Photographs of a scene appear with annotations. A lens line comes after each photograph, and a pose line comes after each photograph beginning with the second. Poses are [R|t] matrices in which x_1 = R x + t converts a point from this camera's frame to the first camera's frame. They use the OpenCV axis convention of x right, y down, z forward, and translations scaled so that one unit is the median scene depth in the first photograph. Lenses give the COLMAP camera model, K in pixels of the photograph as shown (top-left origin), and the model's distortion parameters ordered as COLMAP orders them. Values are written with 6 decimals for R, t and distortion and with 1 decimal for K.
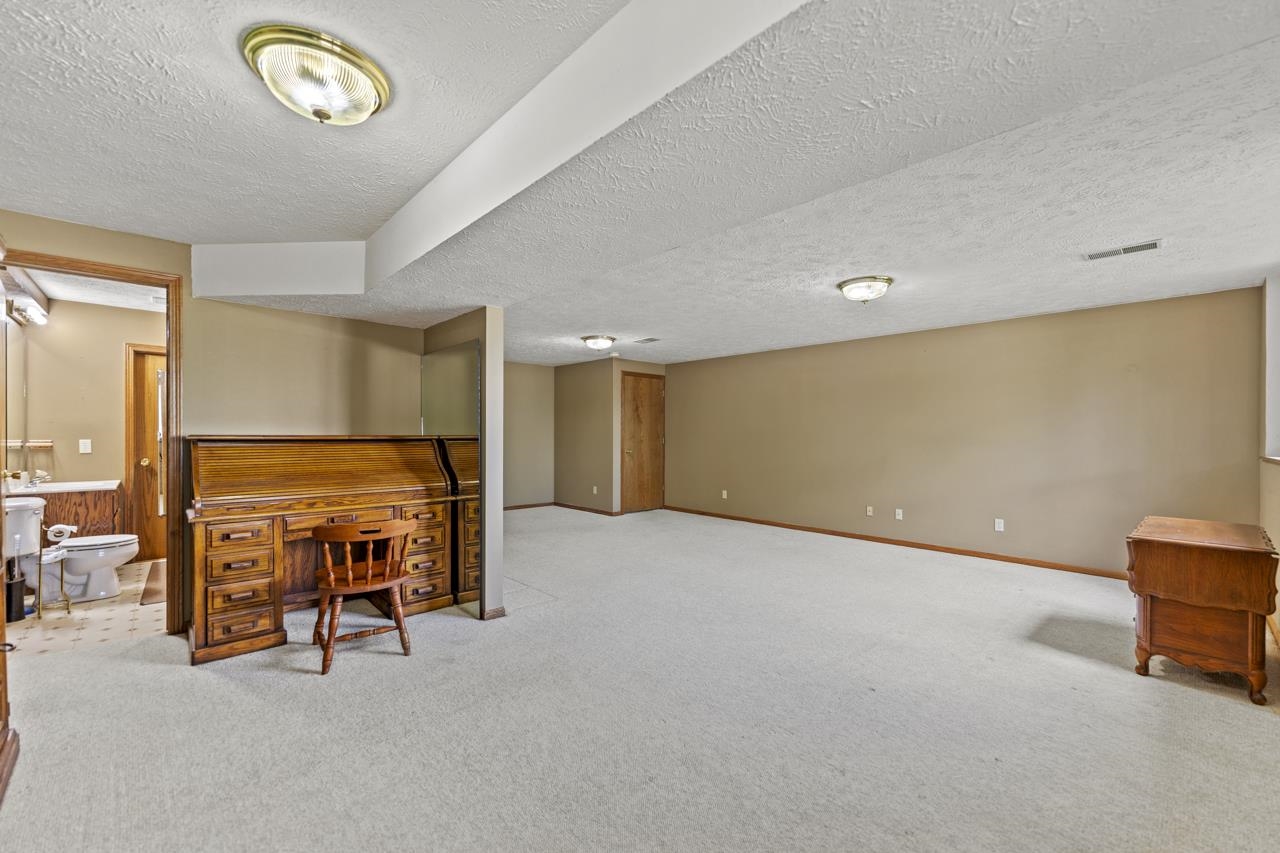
lens RADIAL K [[511.9, 0, 639.9], [0, 511.9, 431.3], [0, 0, 1]] dist [0.001323, 0.000159]
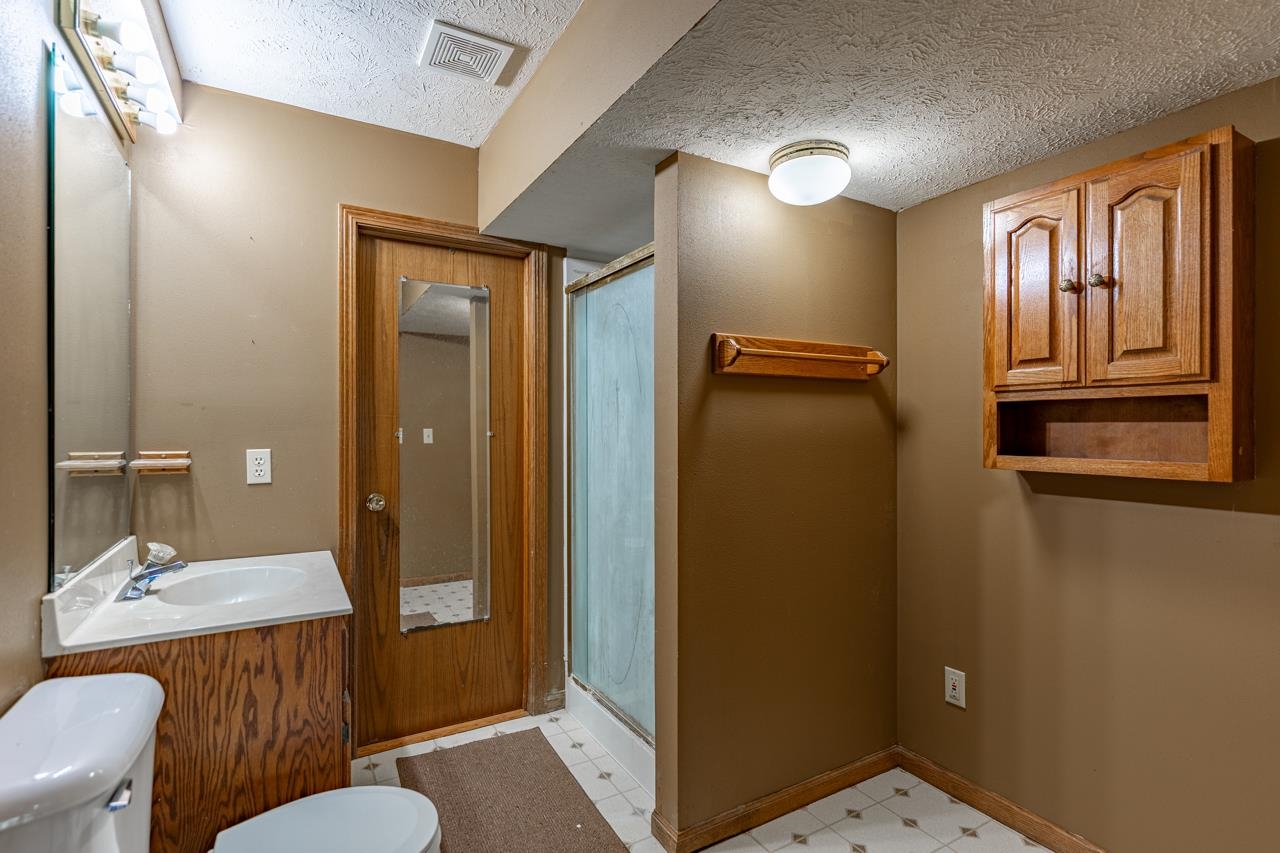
lens RADIAL K [[612.6, 0, 640.0], [0, 612.6, 426.5], [0, 0, 1]] dist [0.000222, 0.000008]
pose [[0.972915, -0.000465, -0.231161, -0.732598], [0.000507, 1.000000, 0.000123, -0.000682], [0.231161, -0.000237, 0.972916, 0.649434]]
